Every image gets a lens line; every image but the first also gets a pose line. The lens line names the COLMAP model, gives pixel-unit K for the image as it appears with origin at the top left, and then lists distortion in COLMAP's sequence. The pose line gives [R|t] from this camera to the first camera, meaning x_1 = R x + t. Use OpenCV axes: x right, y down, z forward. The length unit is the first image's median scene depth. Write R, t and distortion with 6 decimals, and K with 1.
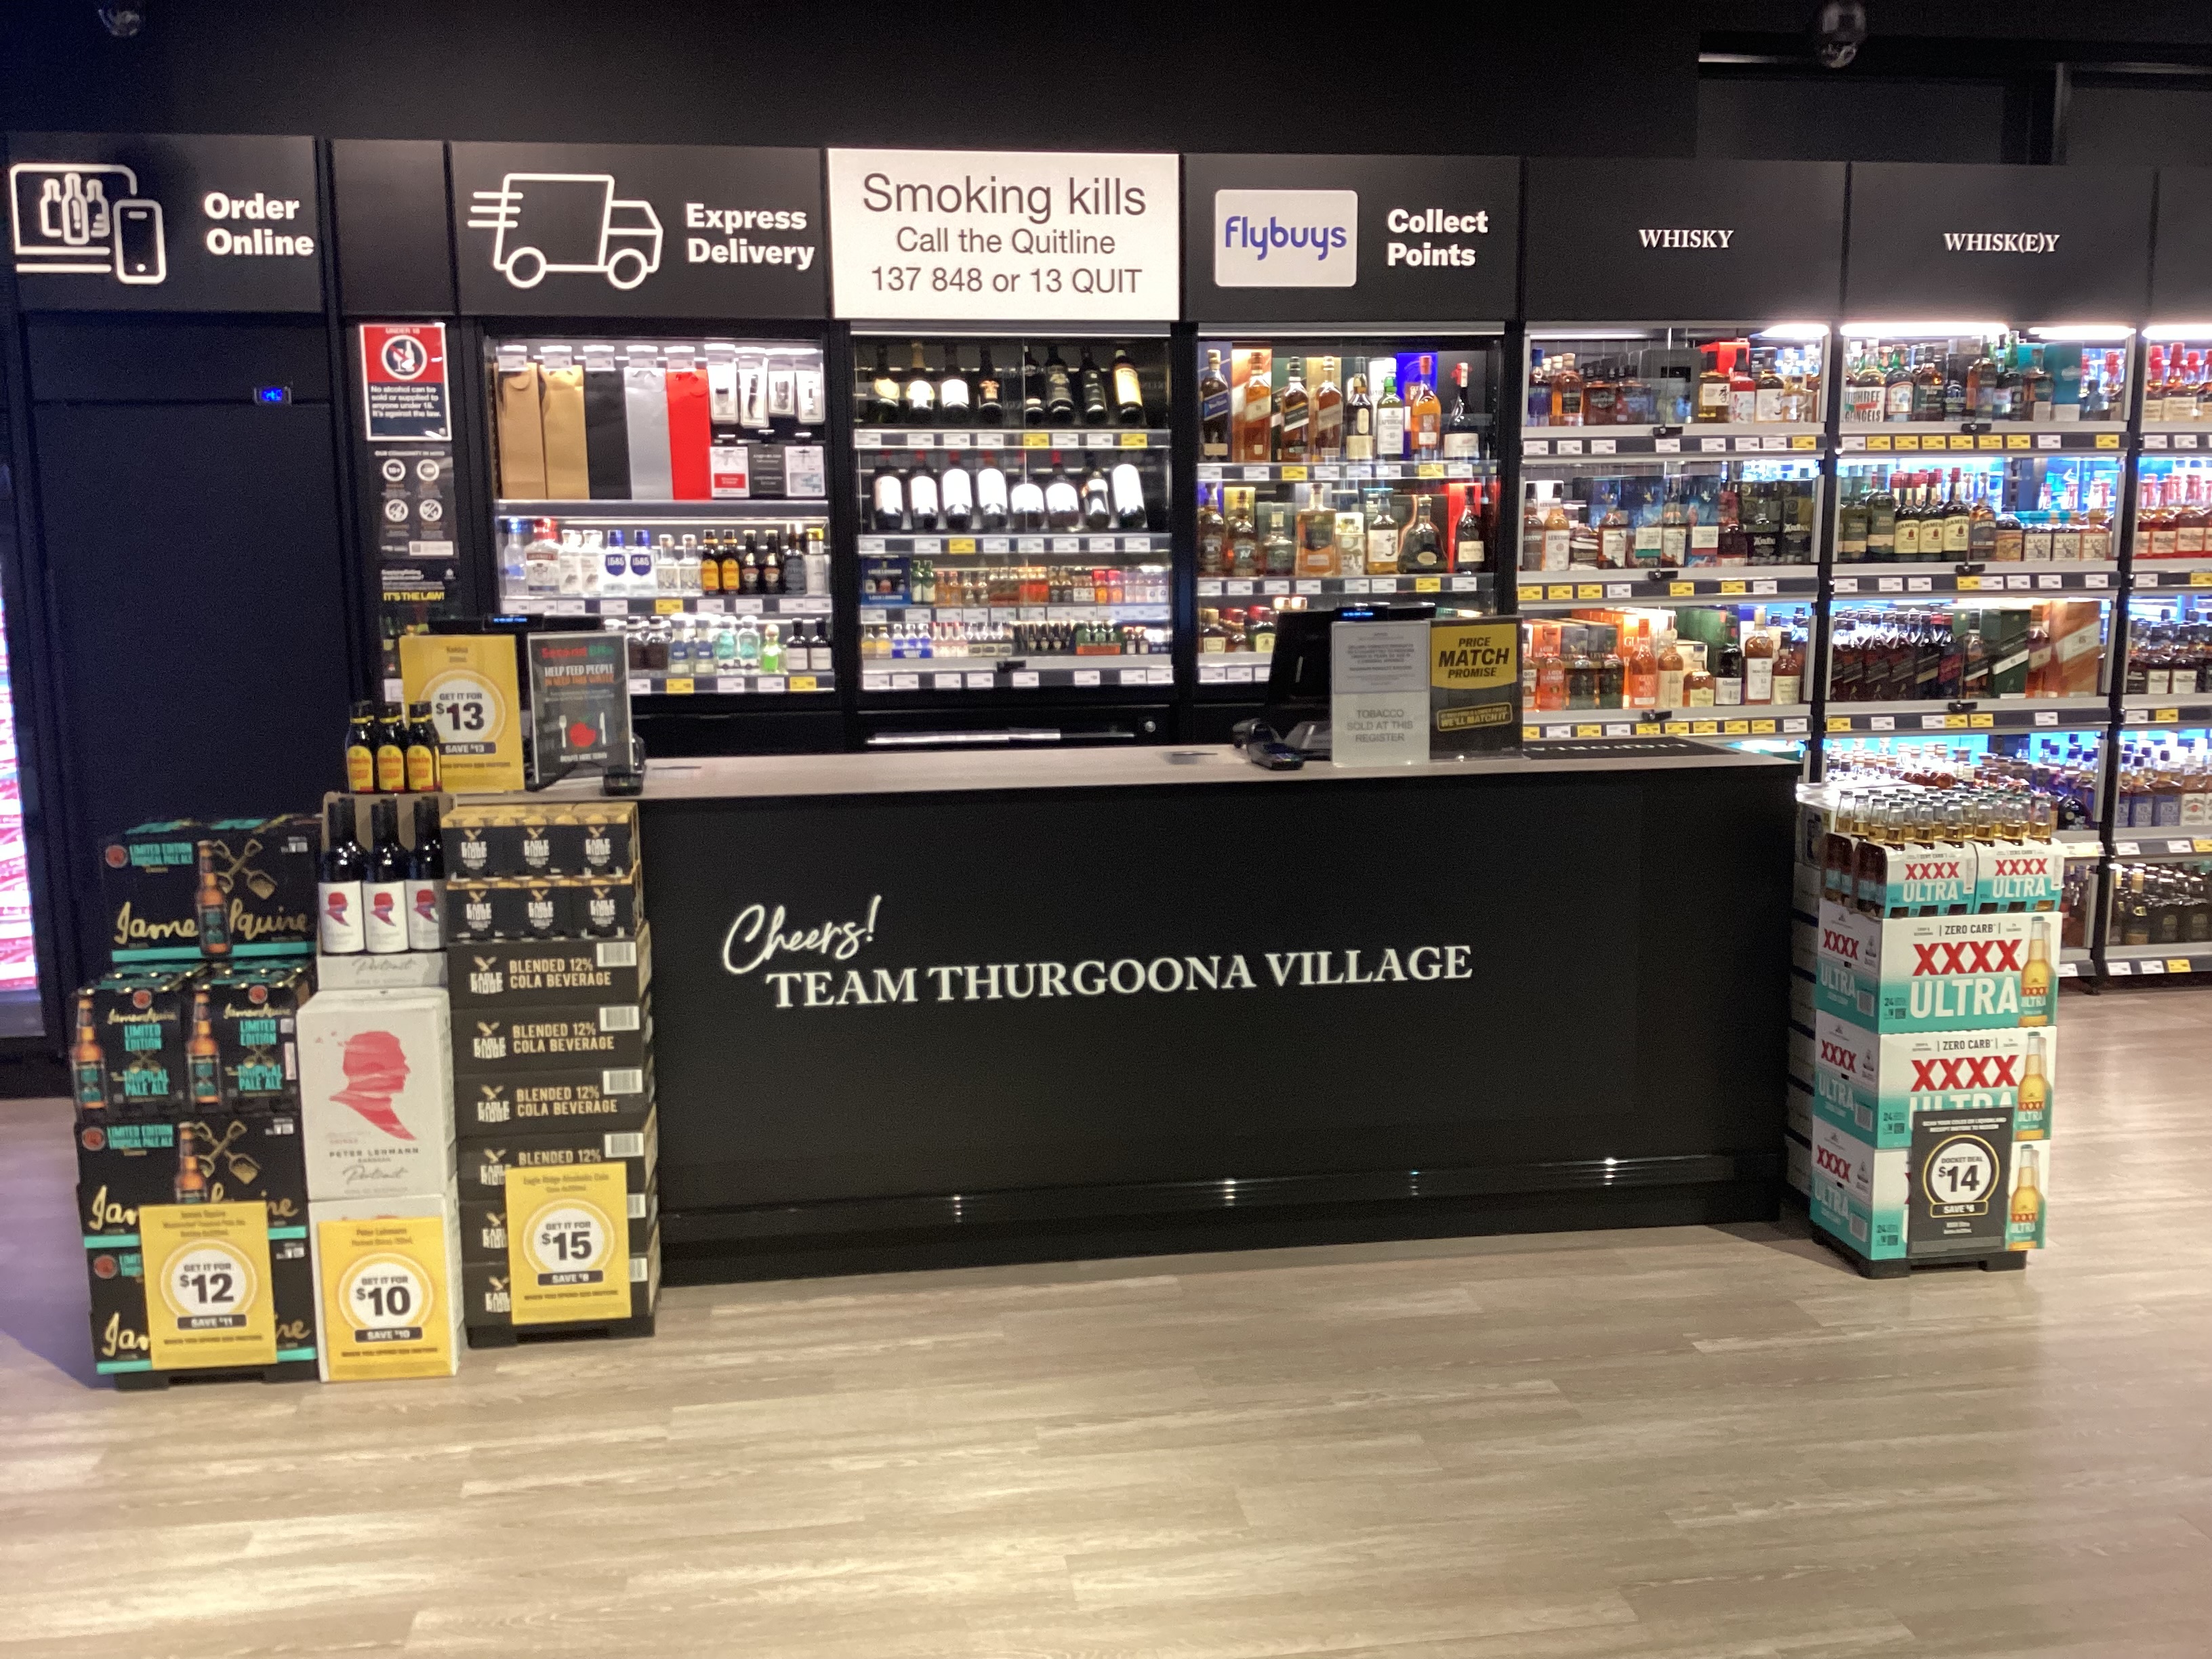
lens RADIAL K [[1986.2, 0, 1112.6], [0, 1986.2, 841.5], [0, 0, 1]] dist [0.133155, -0.285614]
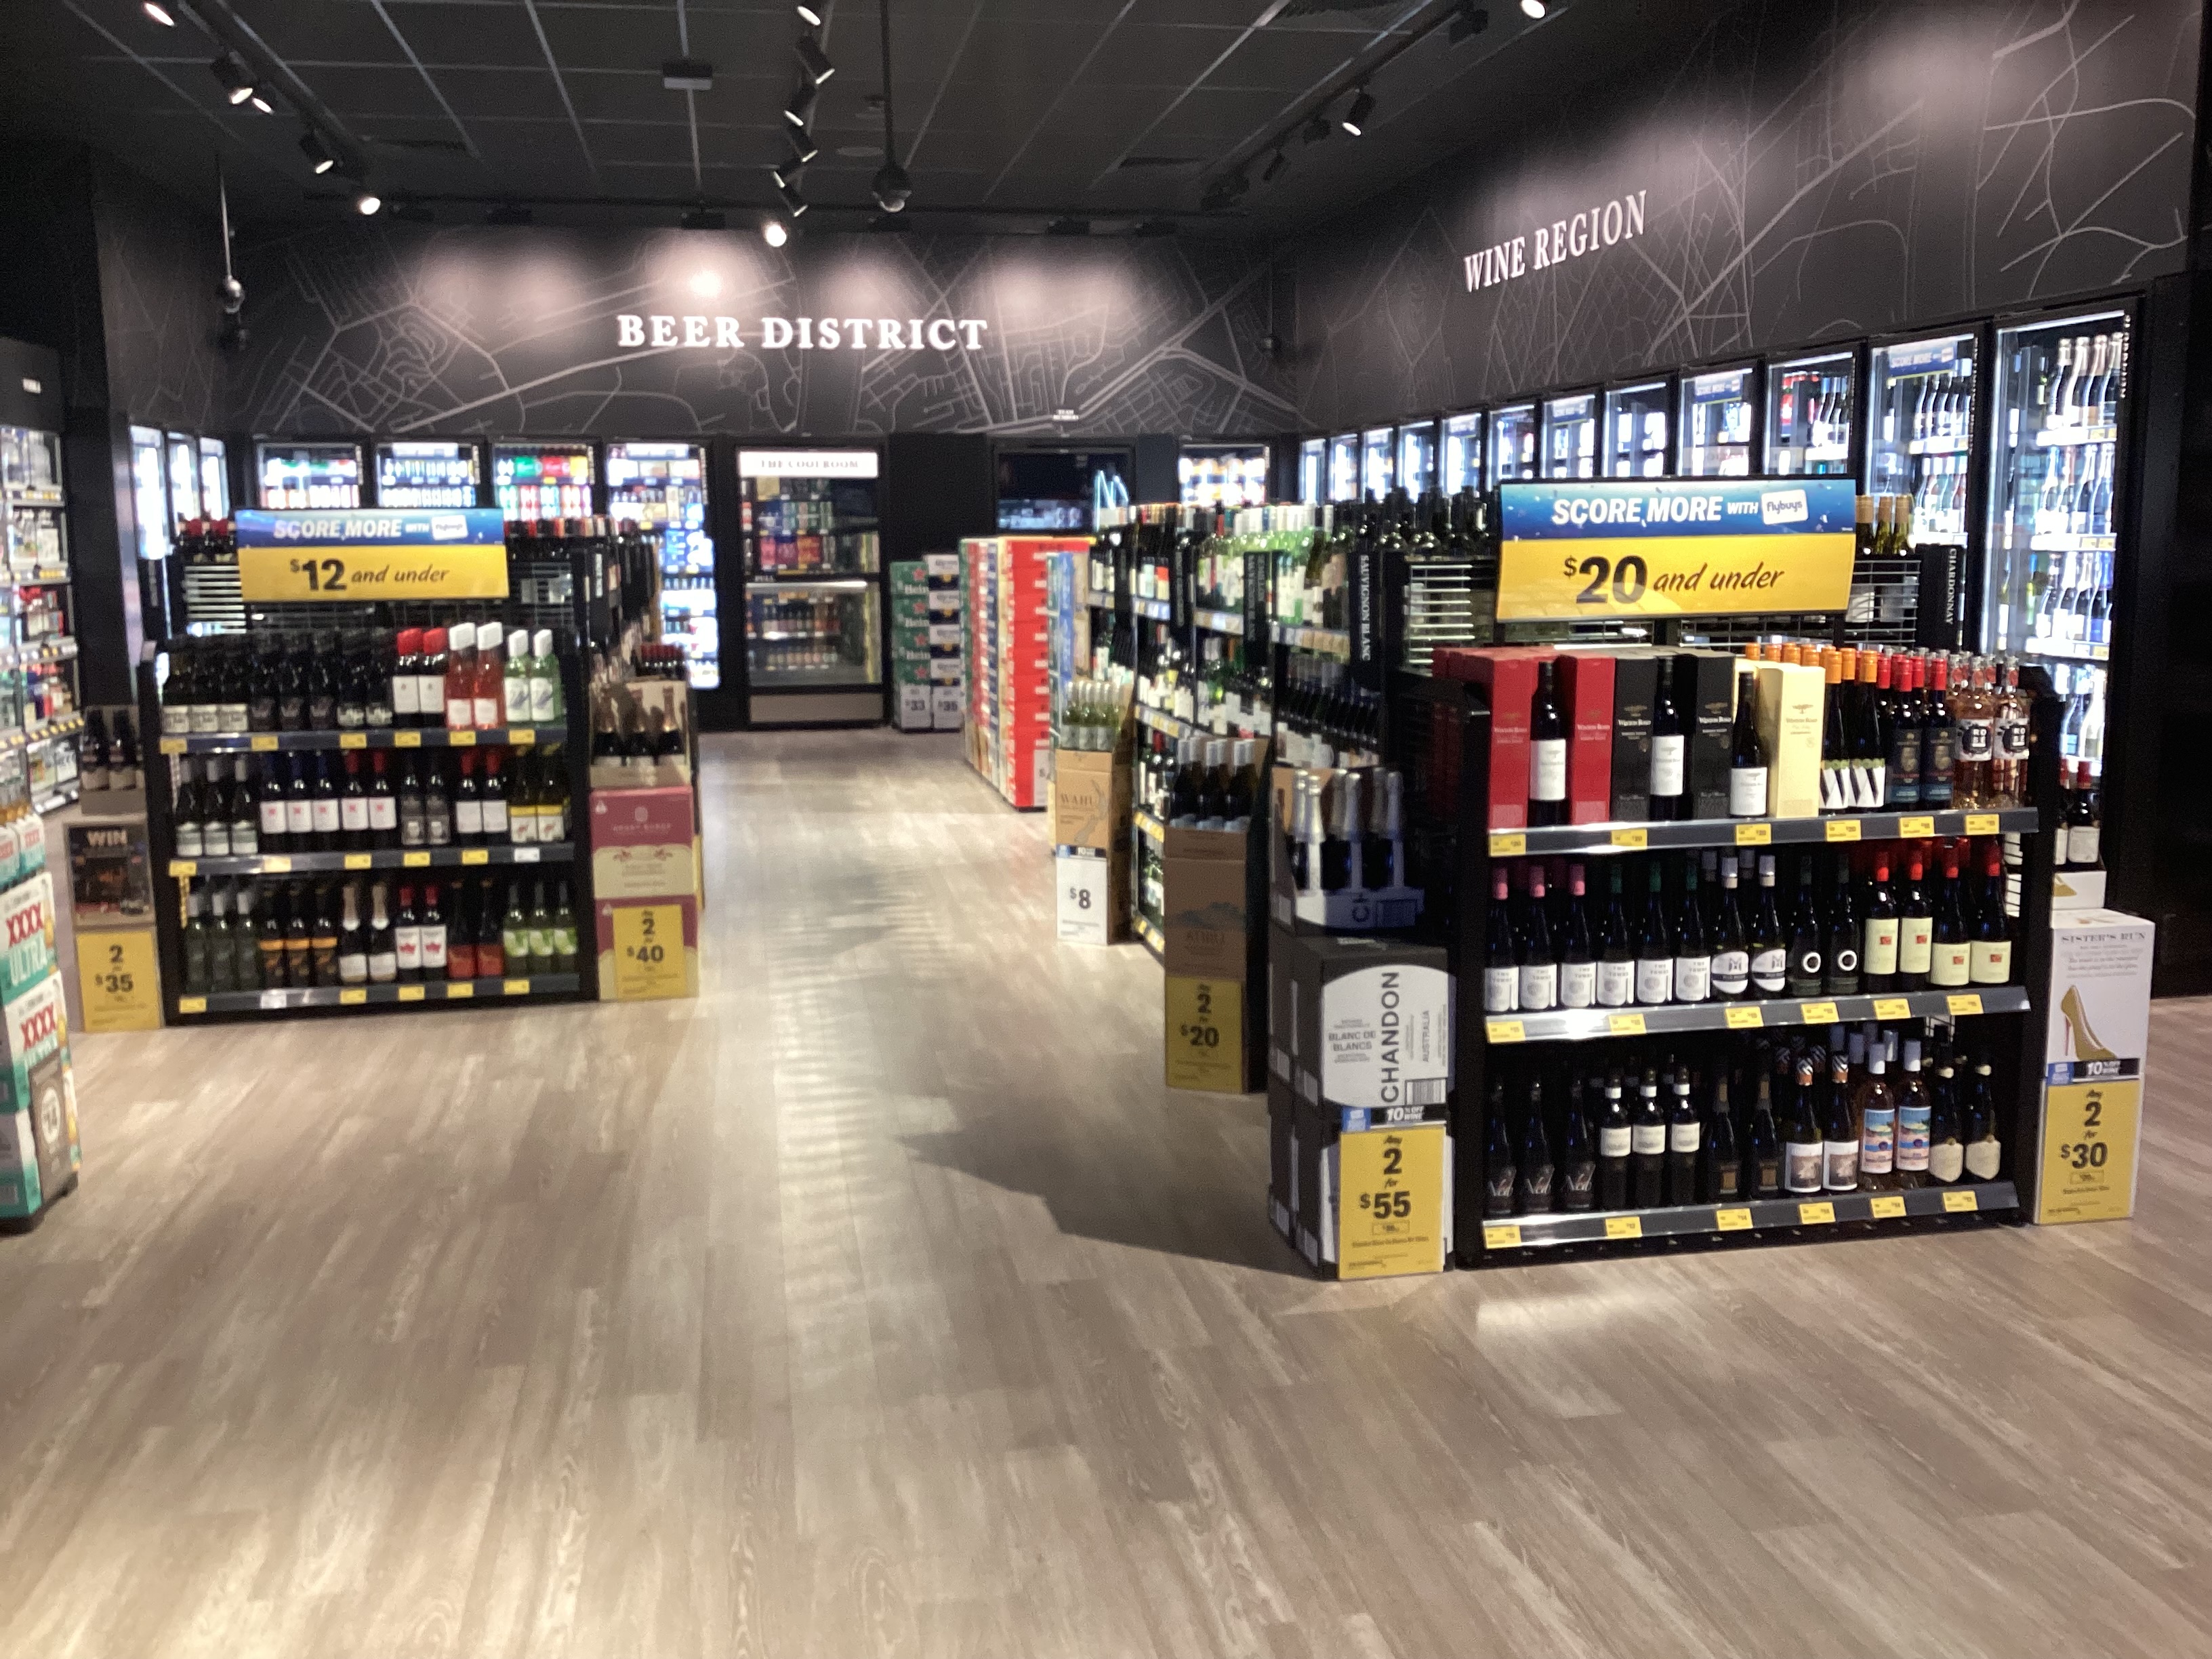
lens RADIAL K [[1986.2, 0, 1112.6], [0, 1986.2, 841.5], [0, 0, 1]] dist [0.133155, -0.285614]
pose [[-0.039782, -0.142648, 0.988974, -0.491100], [0.170335, 0.974302, 0.147384, -0.034373], [-0.984583, 0.174320, -0.014462, 0.291403]]
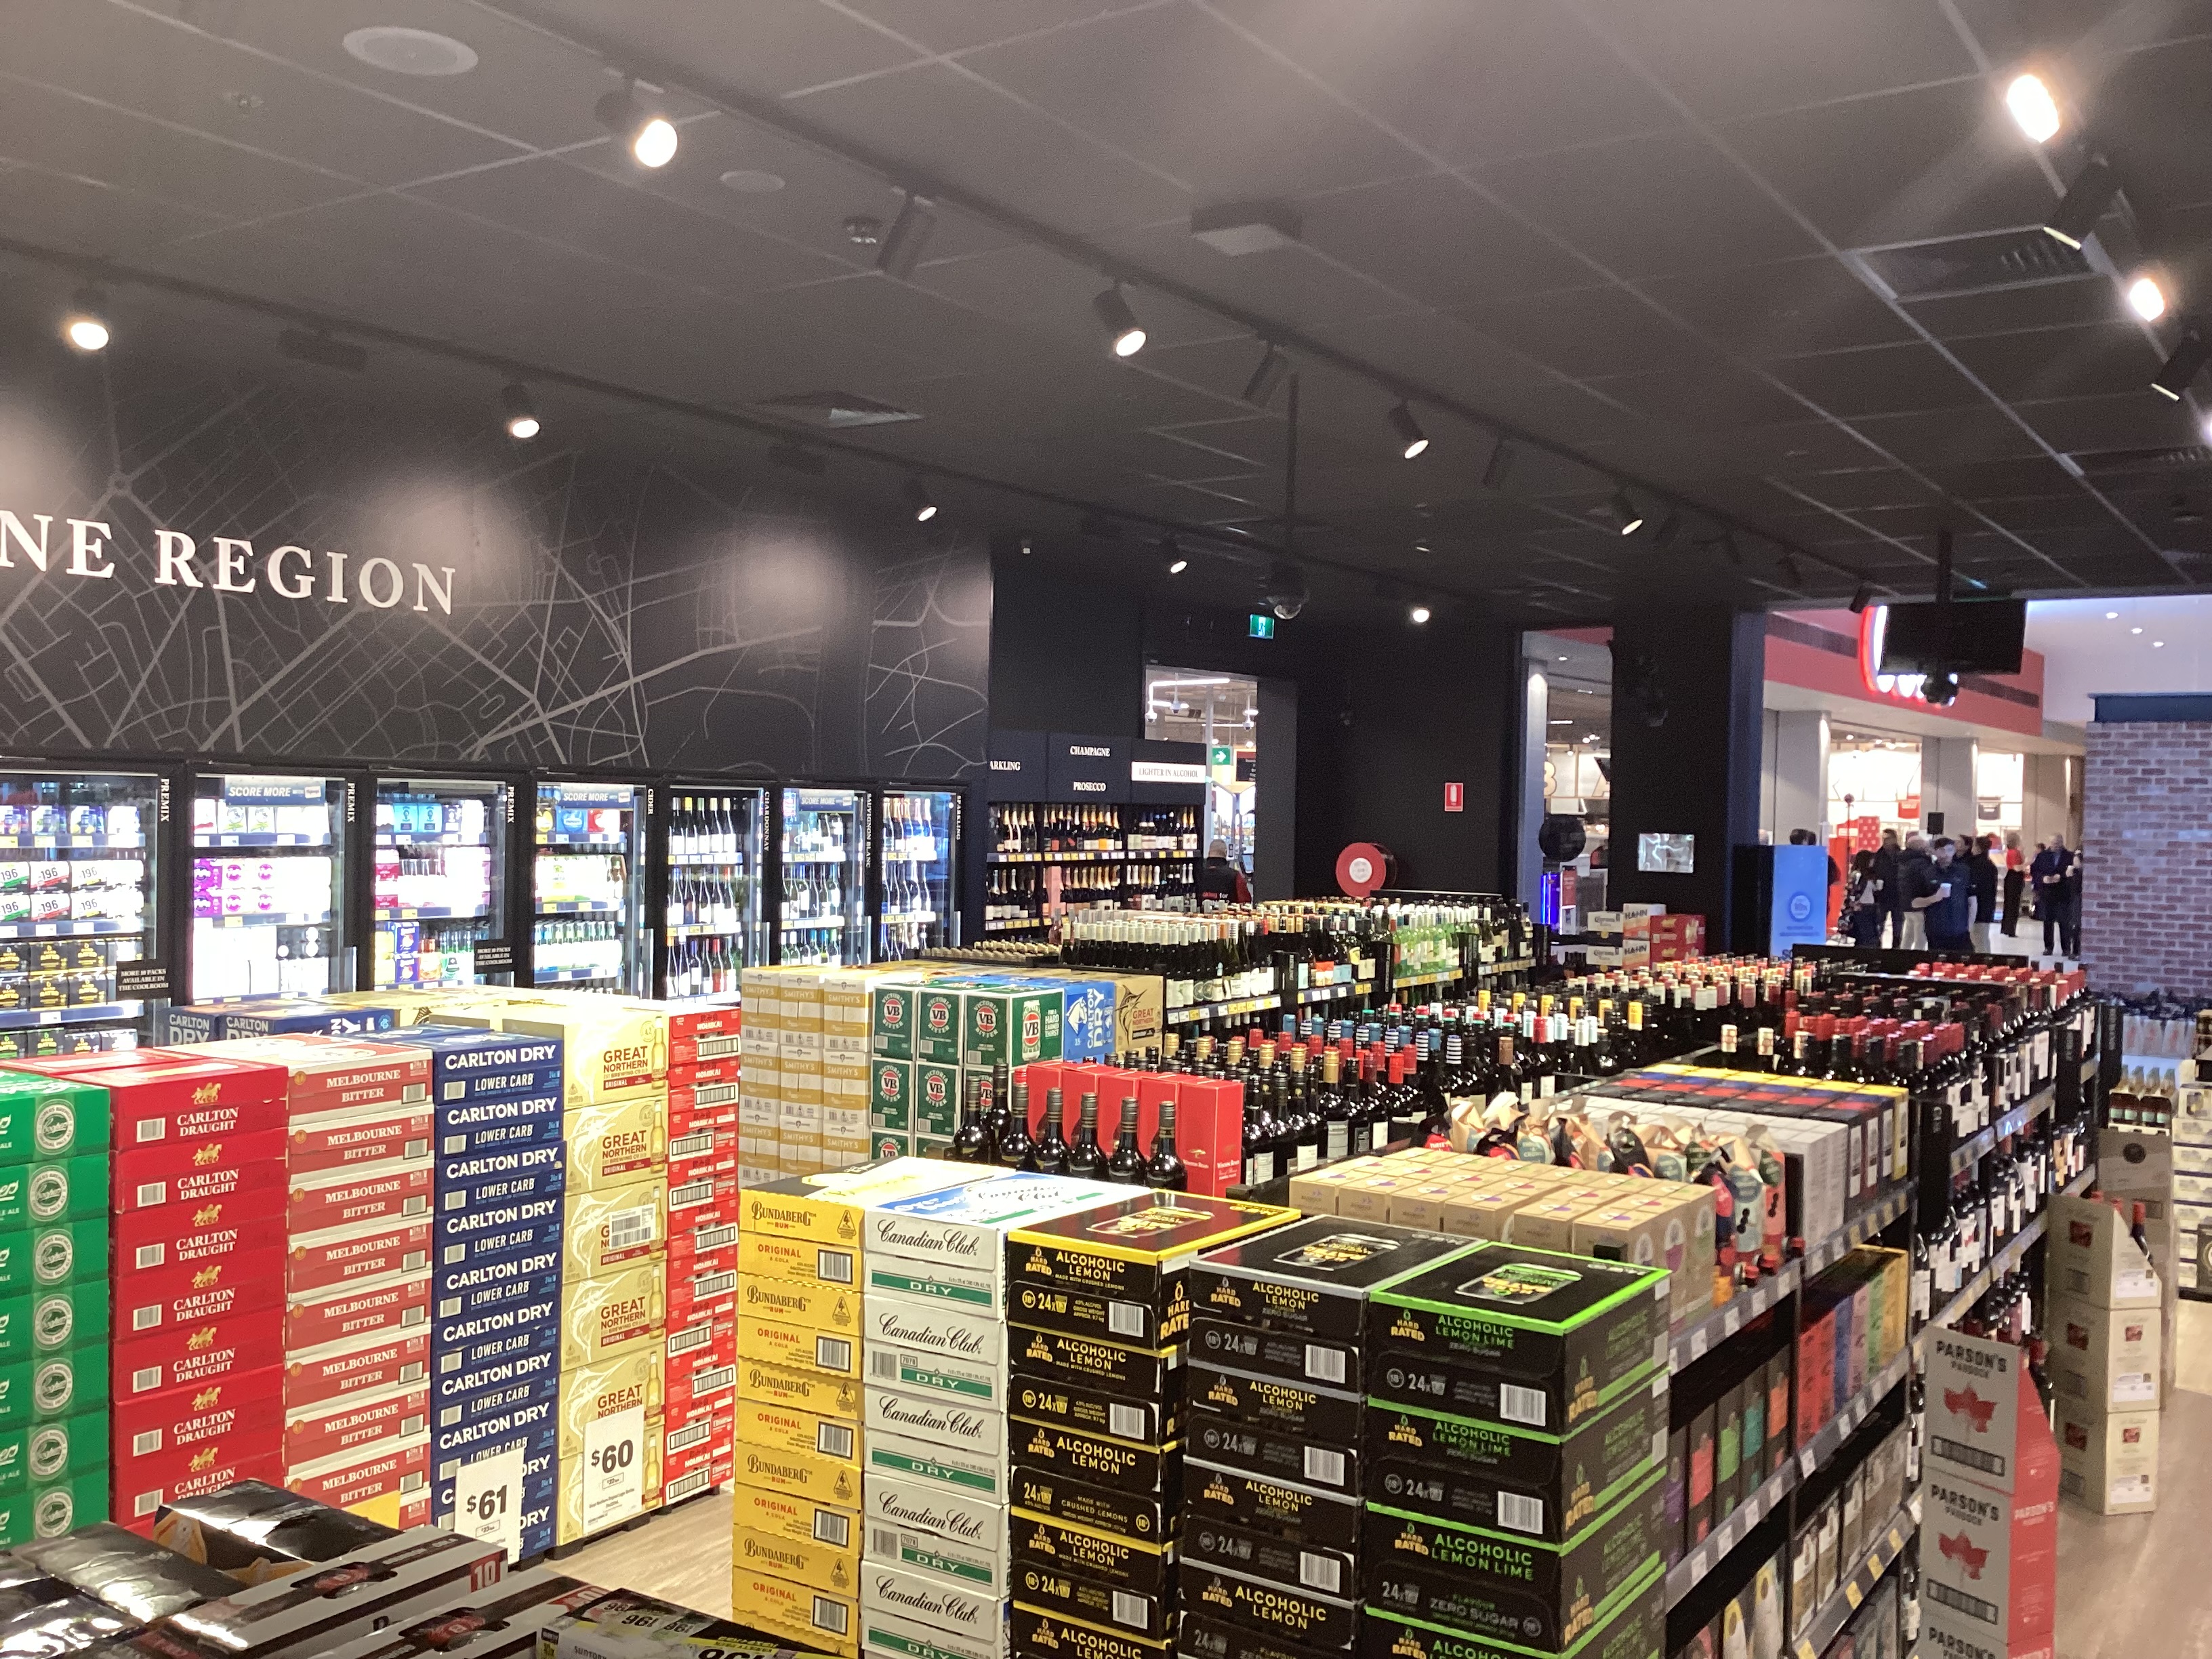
lens RADIAL K [[1986.2, 0, 1112.6], [0, 1986.2, 841.5], [0, 0, 1]] dist [0.133155, -0.285614]
pose [[-0.665347, 0.015255, -0.746379, 2.032243], [-0.128943, 0.982417, 0.135023, -0.306759], [0.735315, 0.186077, -0.651681, 1.129385]]
